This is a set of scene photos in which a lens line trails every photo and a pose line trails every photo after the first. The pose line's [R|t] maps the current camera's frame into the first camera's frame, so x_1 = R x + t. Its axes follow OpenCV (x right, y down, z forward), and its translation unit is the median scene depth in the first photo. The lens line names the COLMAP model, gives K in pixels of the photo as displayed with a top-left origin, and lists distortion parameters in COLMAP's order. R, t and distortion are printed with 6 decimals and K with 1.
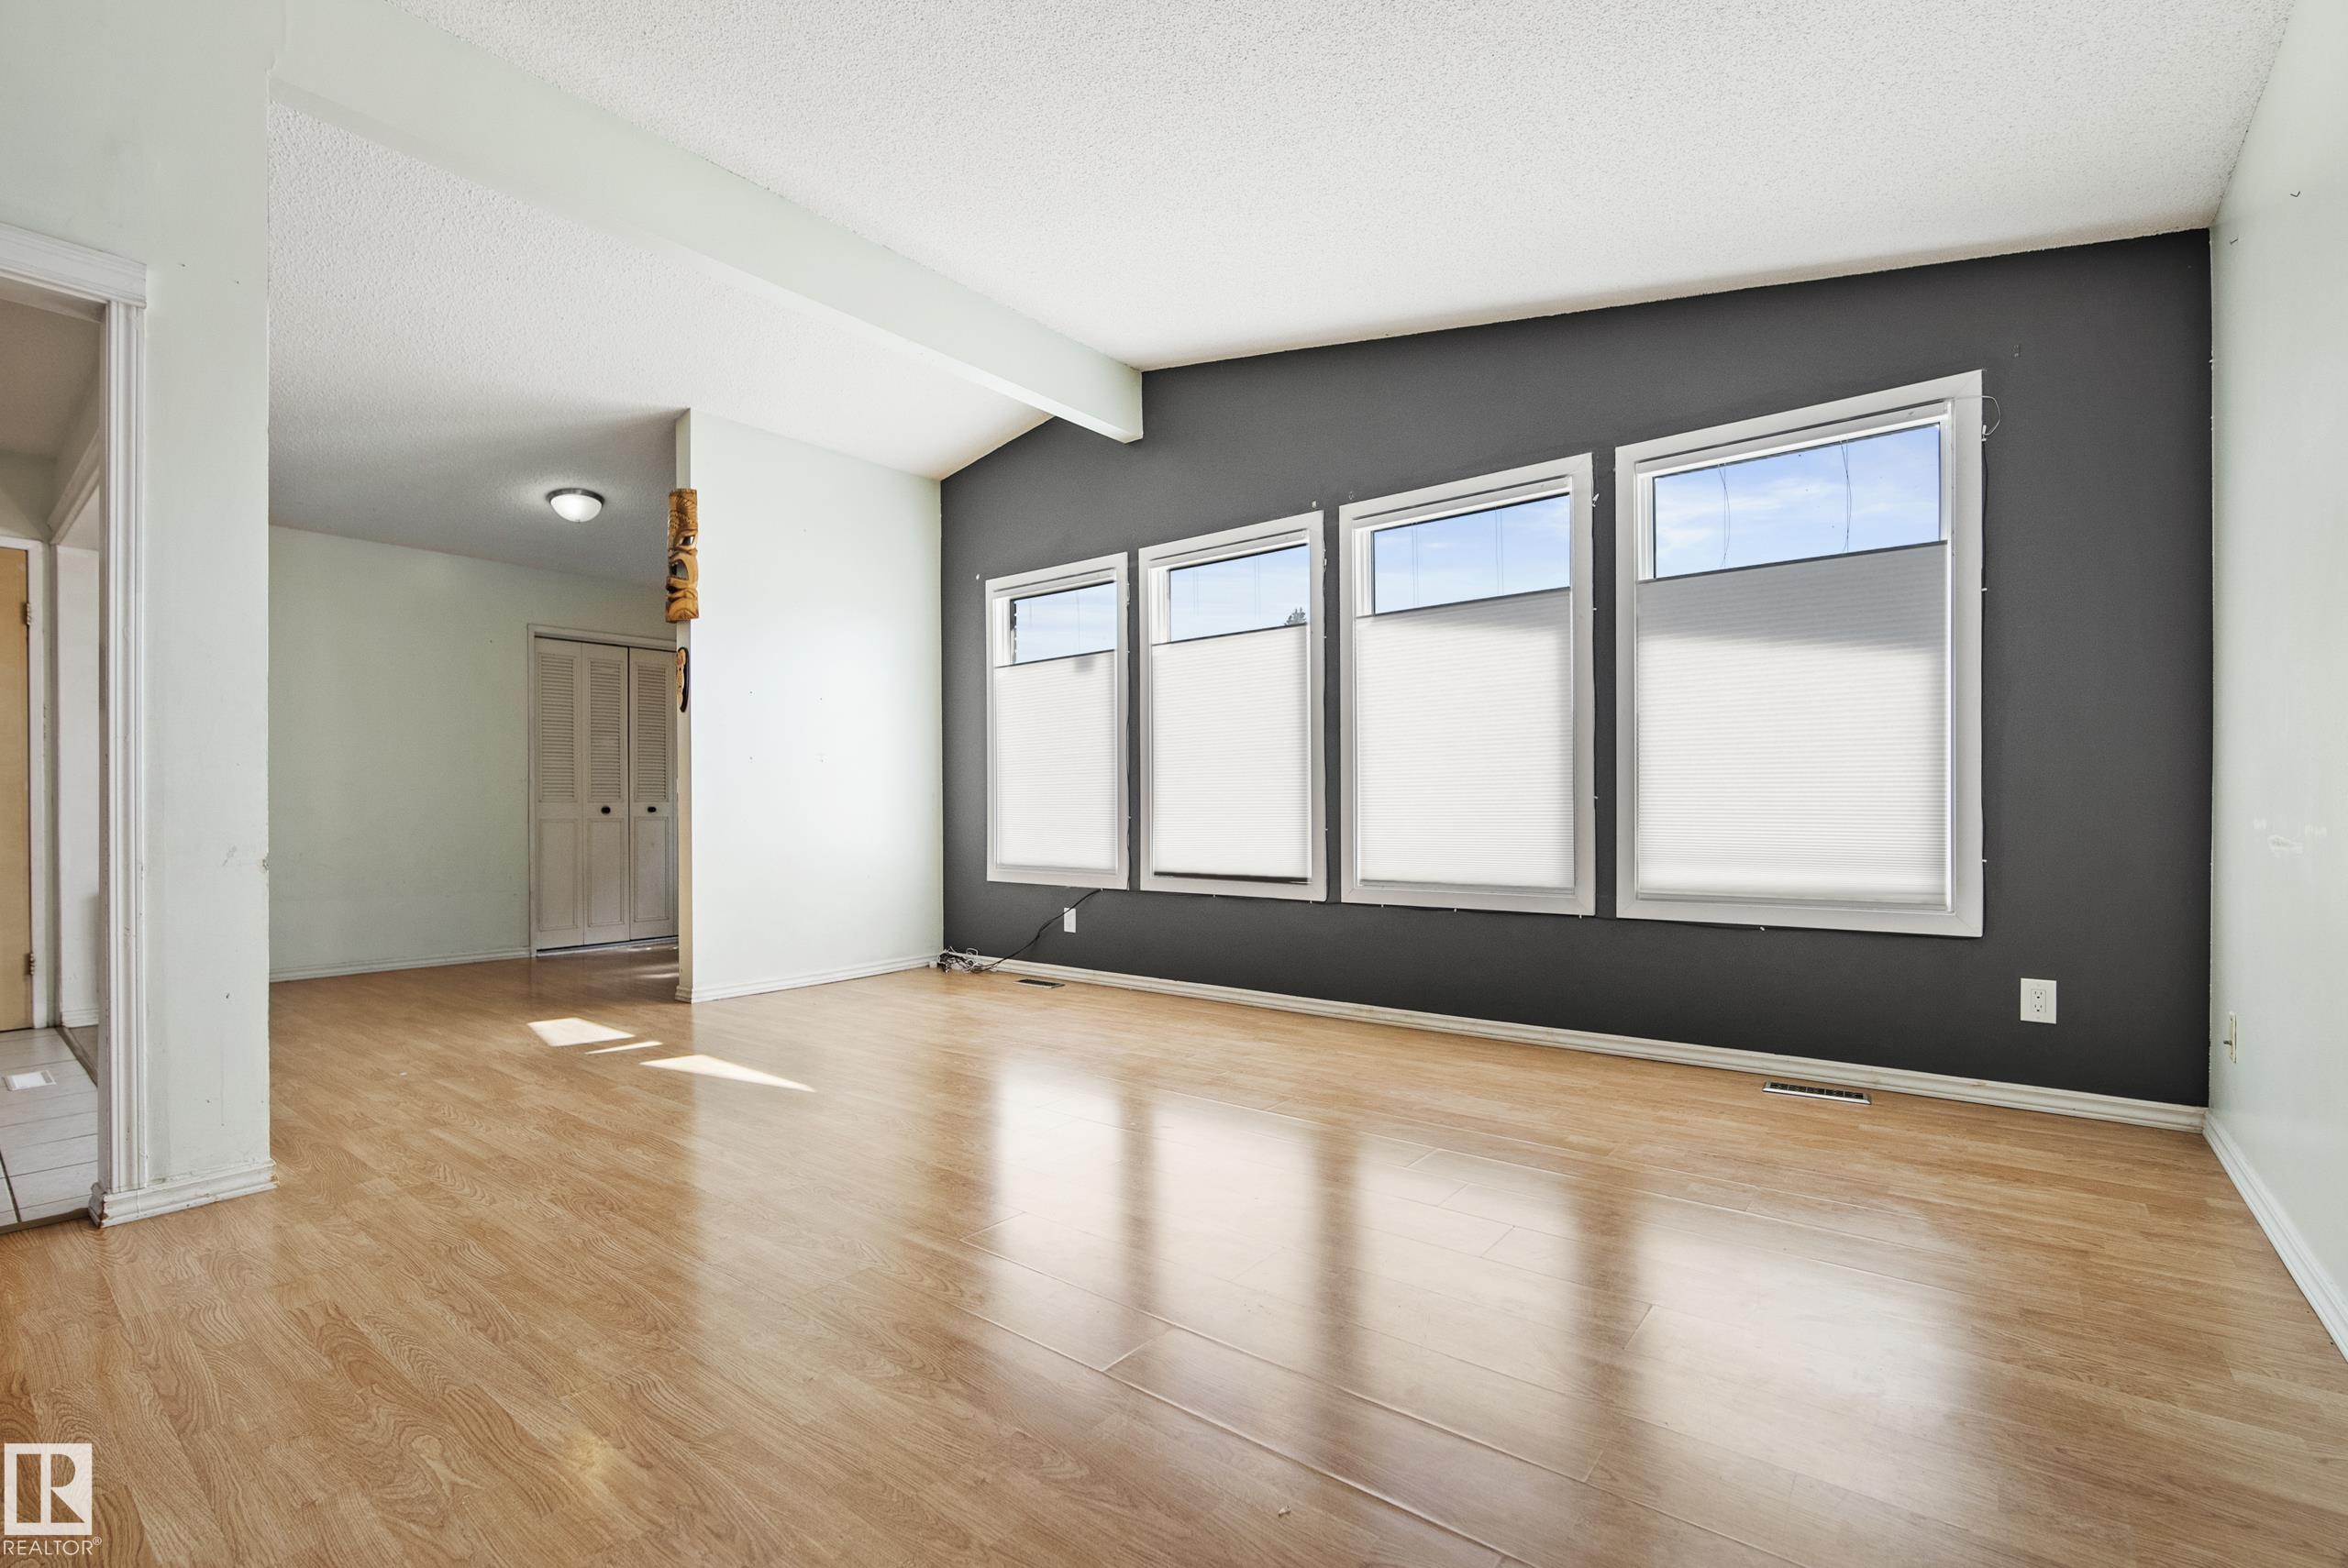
lens RADIAL K [[1034.2, 0, 1167.5], [0, 1034.2, 804.9], [0, 0, 1]] dist [-0.012692, 0.000440]
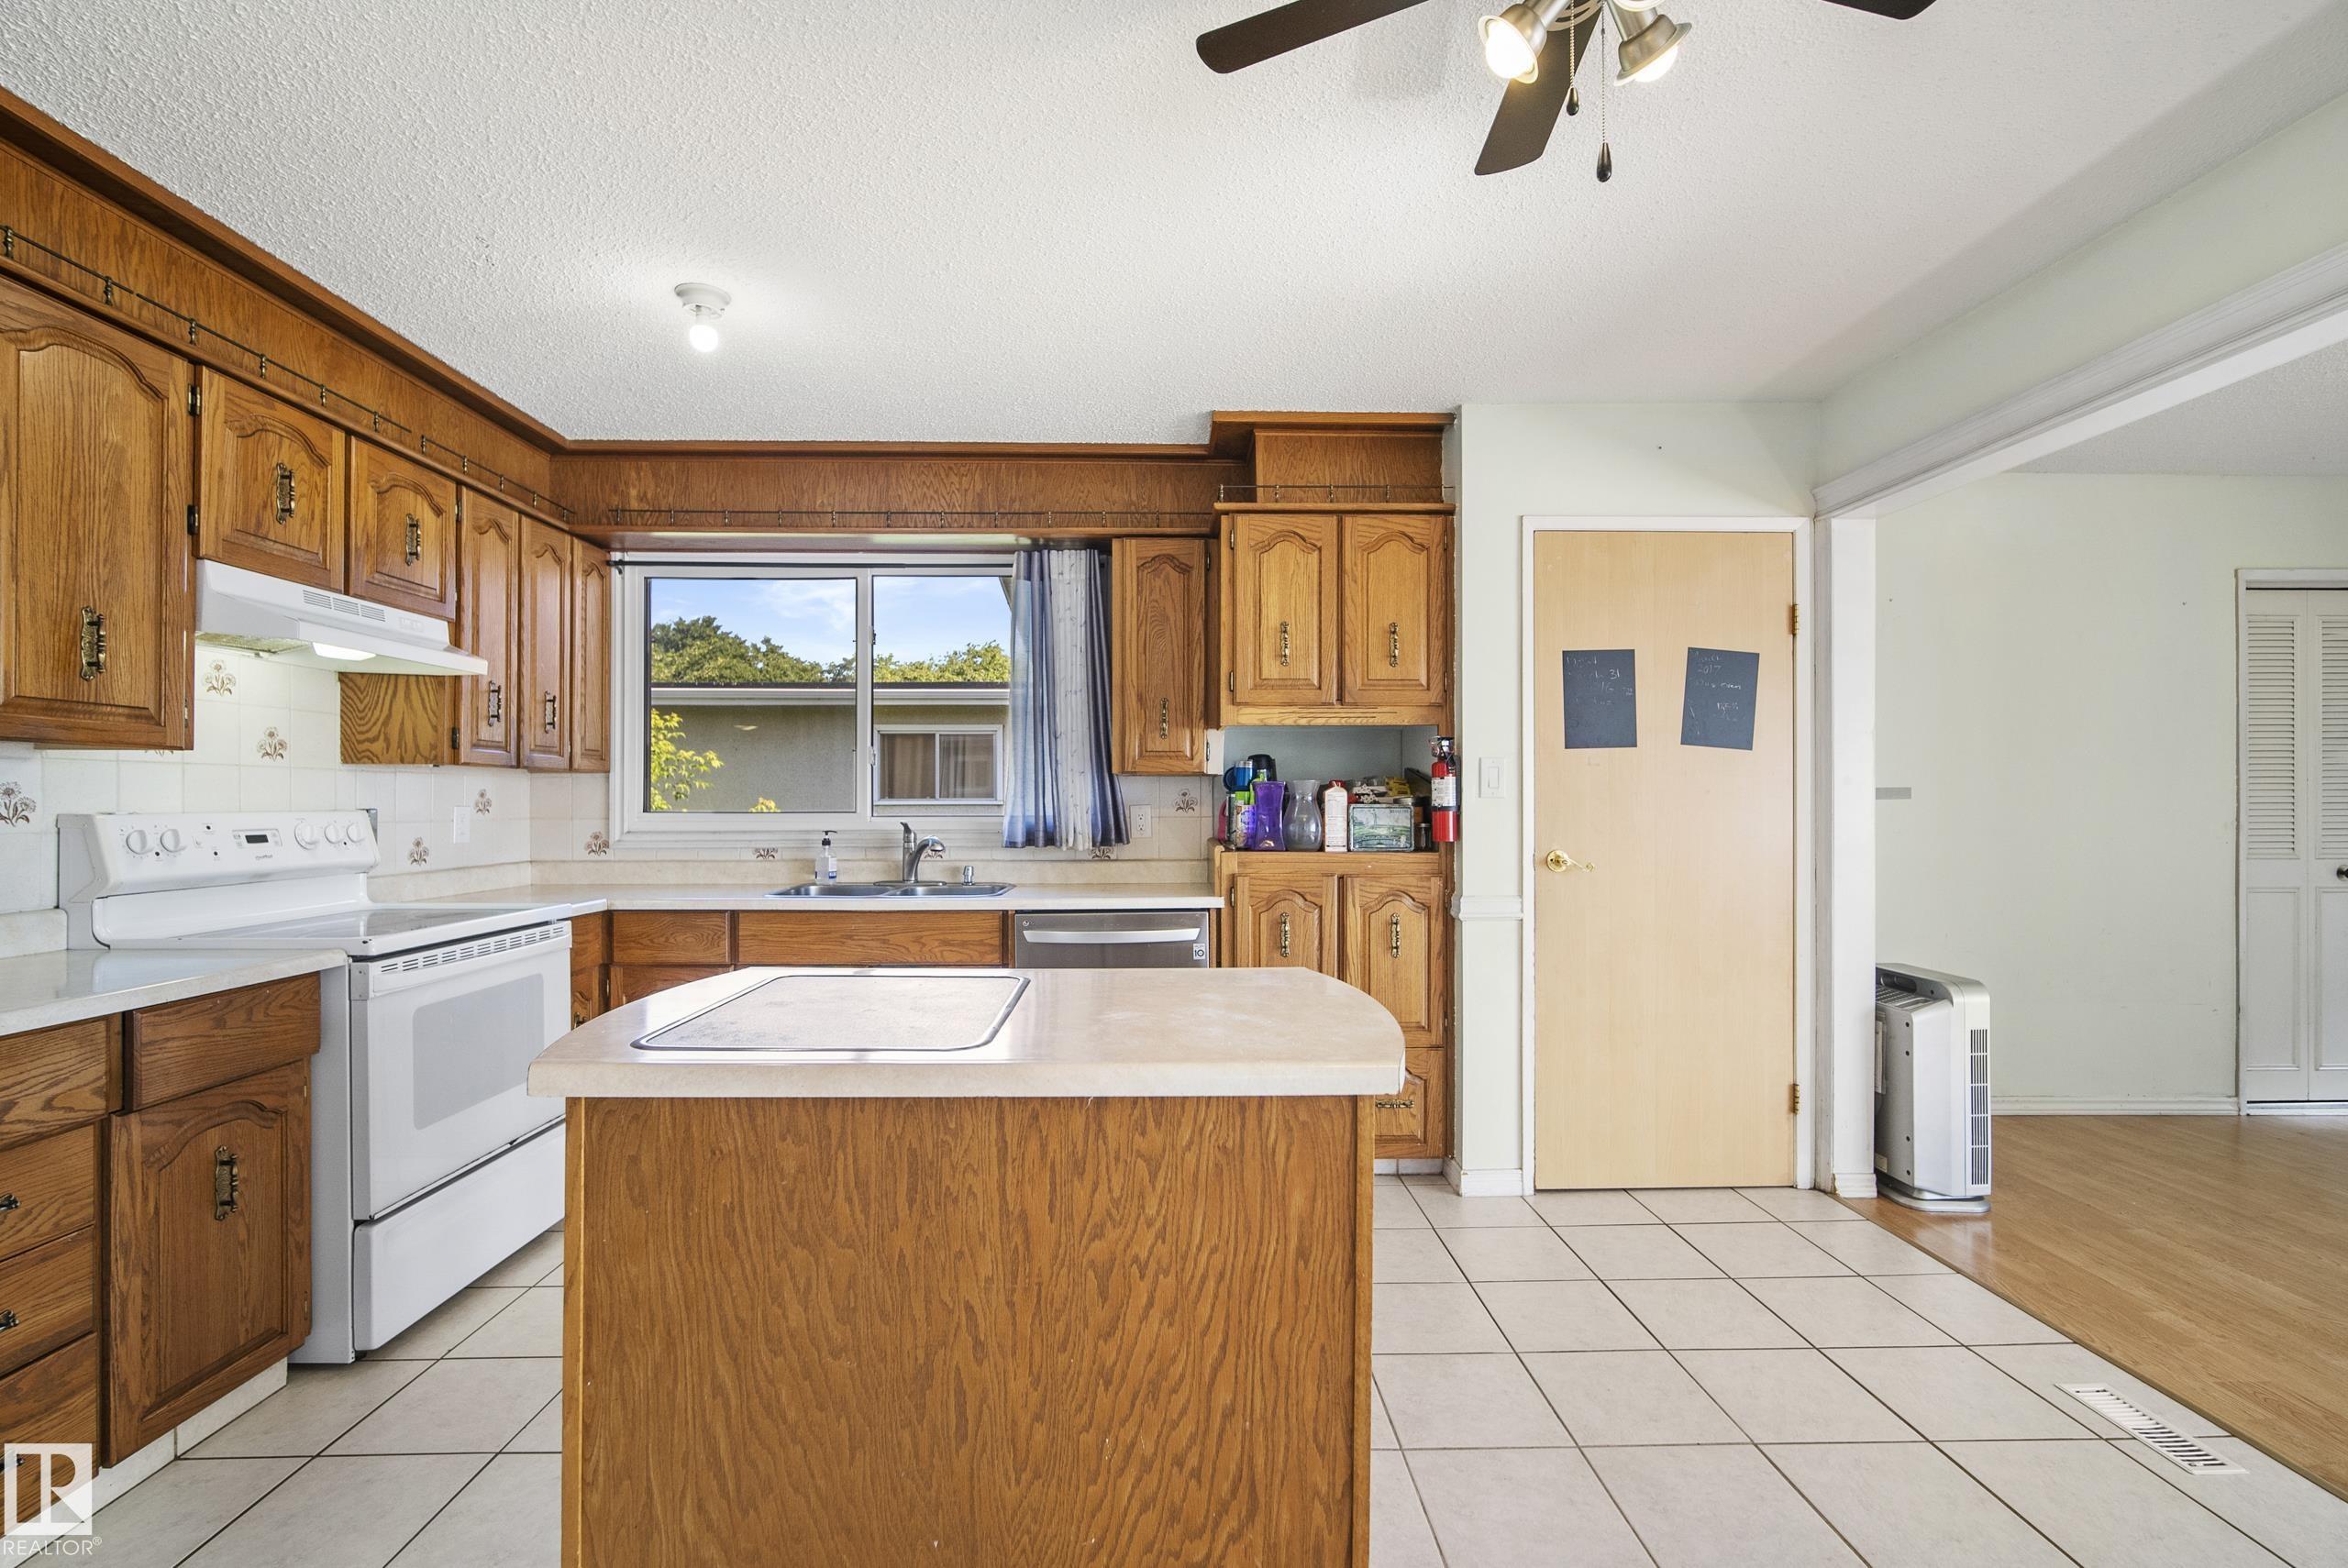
lens RADIAL K [[1033.4, 0, 1172.3], [0, 1033.4, 792.9], [0, 0, 1]] dist [-0.008520, 0.000250]
pose [[0.636951, -0.000978, -0.770904, -0.817701], [-0.001611, 0.999995, -0.002600, -0.059340], [0.770903, 0.002898, 0.636946, 0.182844]]
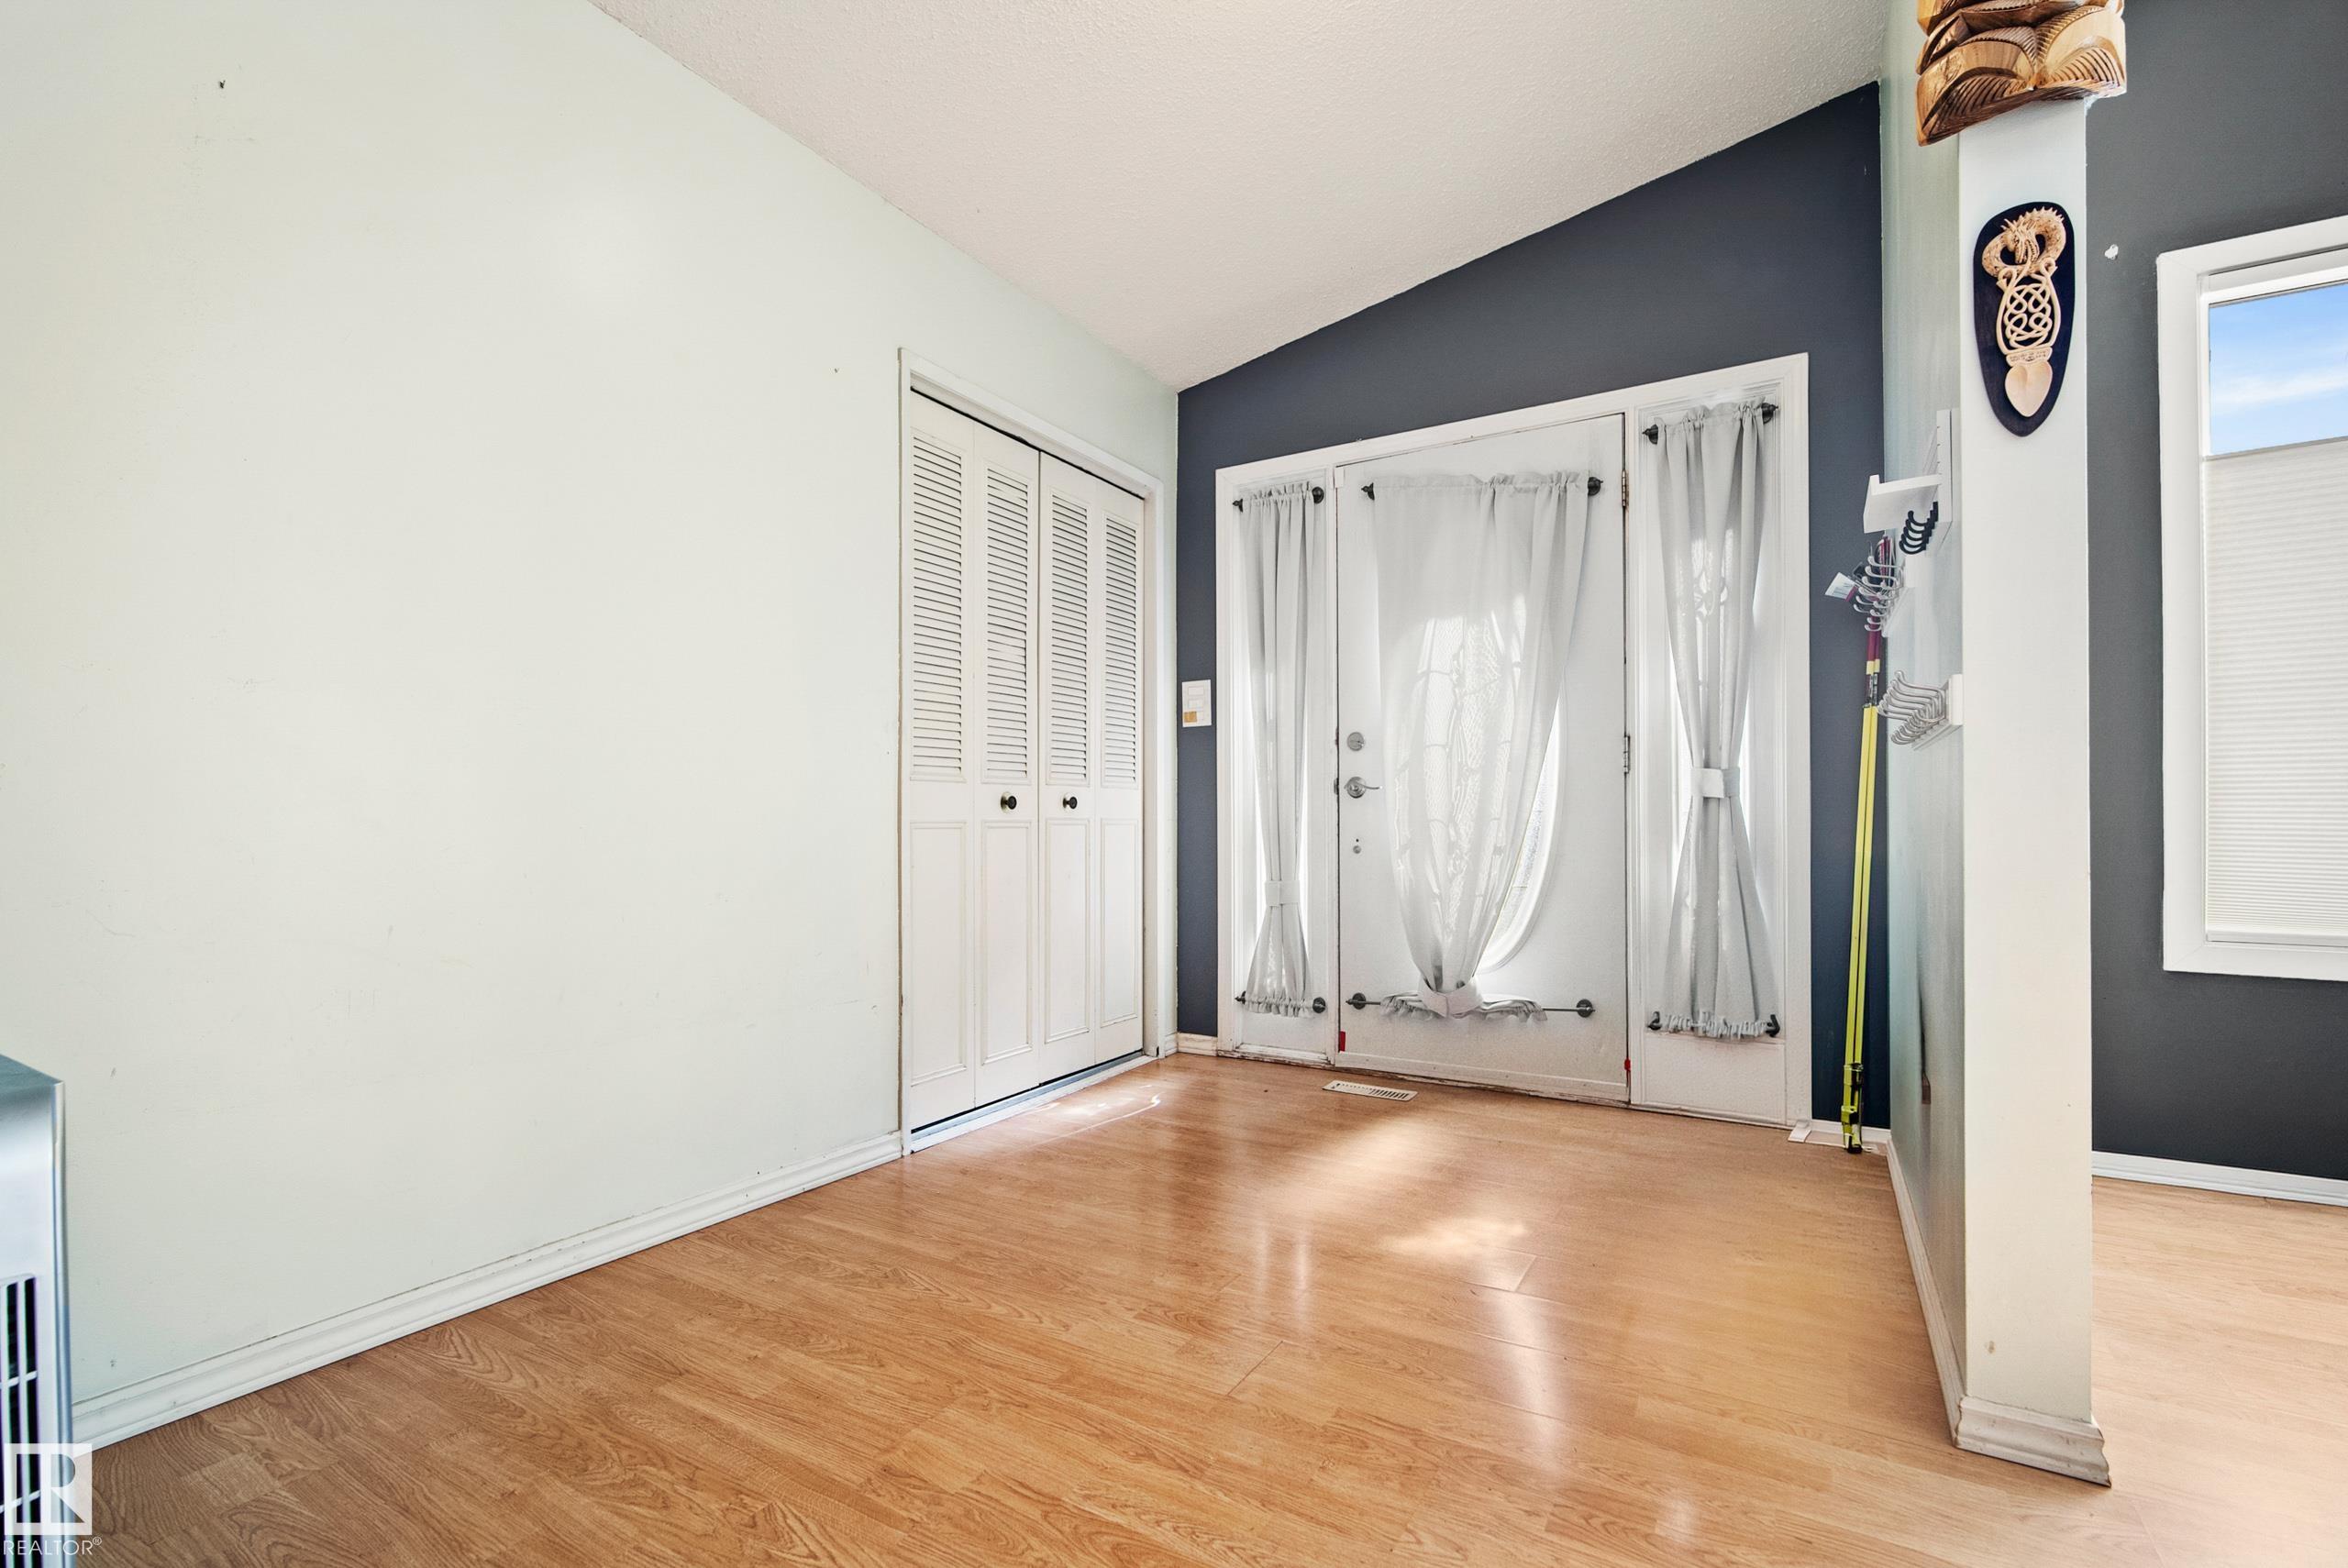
lens RADIAL K [[1038.1, 0, 1174.0], [0, 1038.1, 811.1], [0, 0, 1]] dist [-0.006289, -0.000110]
pose [[0.992511, 0.004172, 0.122080, -0.828107], [-0.003690, 0.999984, -0.004177, 0.016514], [-0.122096, 0.003695, 0.992511, 0.844509]]
